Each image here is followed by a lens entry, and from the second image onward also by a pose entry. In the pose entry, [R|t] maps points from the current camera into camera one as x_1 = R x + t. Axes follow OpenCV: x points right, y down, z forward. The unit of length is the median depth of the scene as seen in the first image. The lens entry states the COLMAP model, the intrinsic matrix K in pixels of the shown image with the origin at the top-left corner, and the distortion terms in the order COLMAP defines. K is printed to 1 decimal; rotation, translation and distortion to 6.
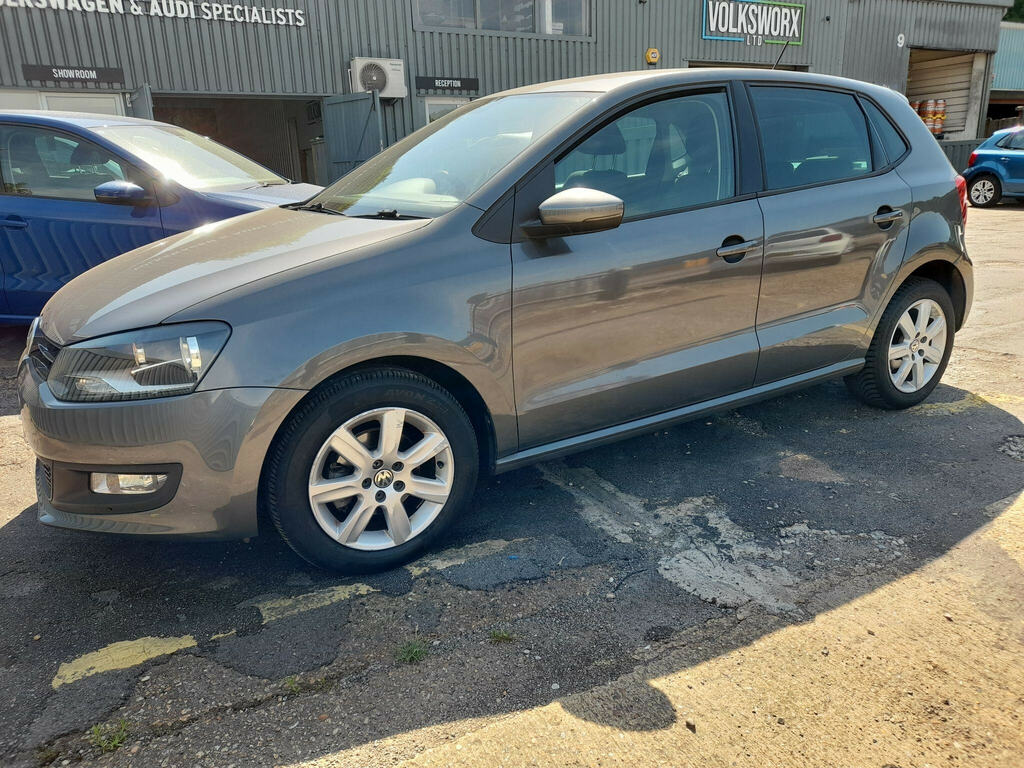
lens RADIAL K [[780.3, 0, 512.0], [0, 780.3, 384.0], [0, 0, 1]] dist [0.061084, -0.083315]
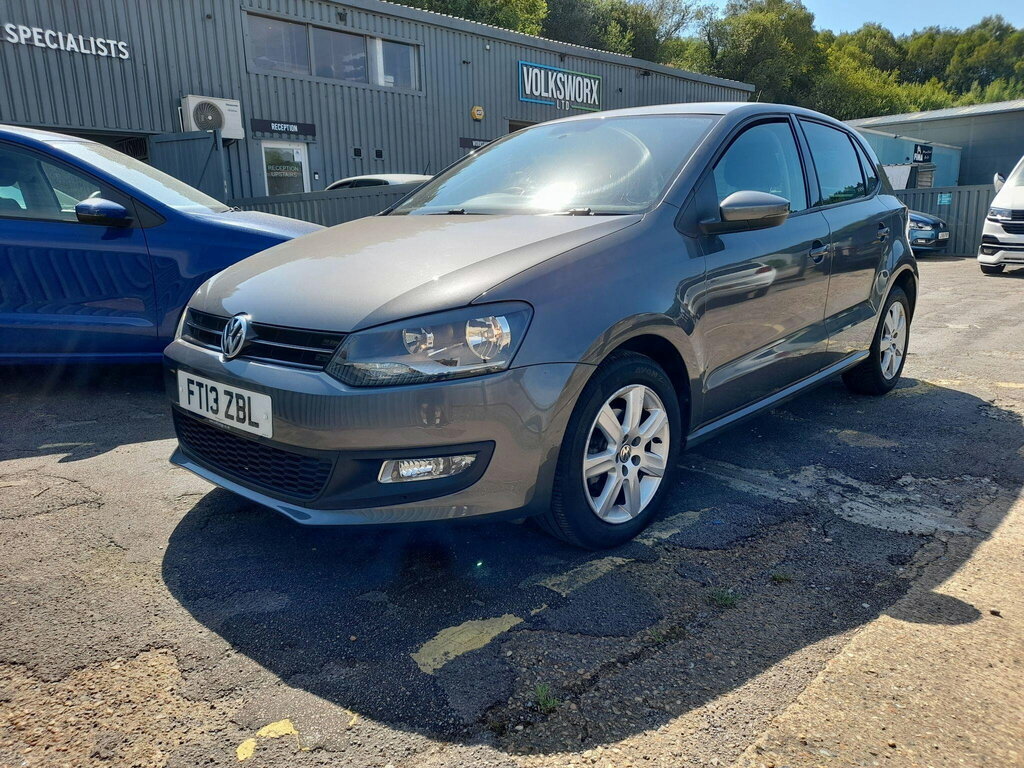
lens RADIAL K [[789.2, 0, 512.0], [0, 789.2, 384.0], [0, 0, 1]] dist [0.011212, 0.009069]
pose [[0.954624, -0.046238, 0.294202, -0.129657], [0.067337, 0.995803, -0.061990, 0.017456], [-0.290101, 0.078988, 0.953731, 0.004938]]
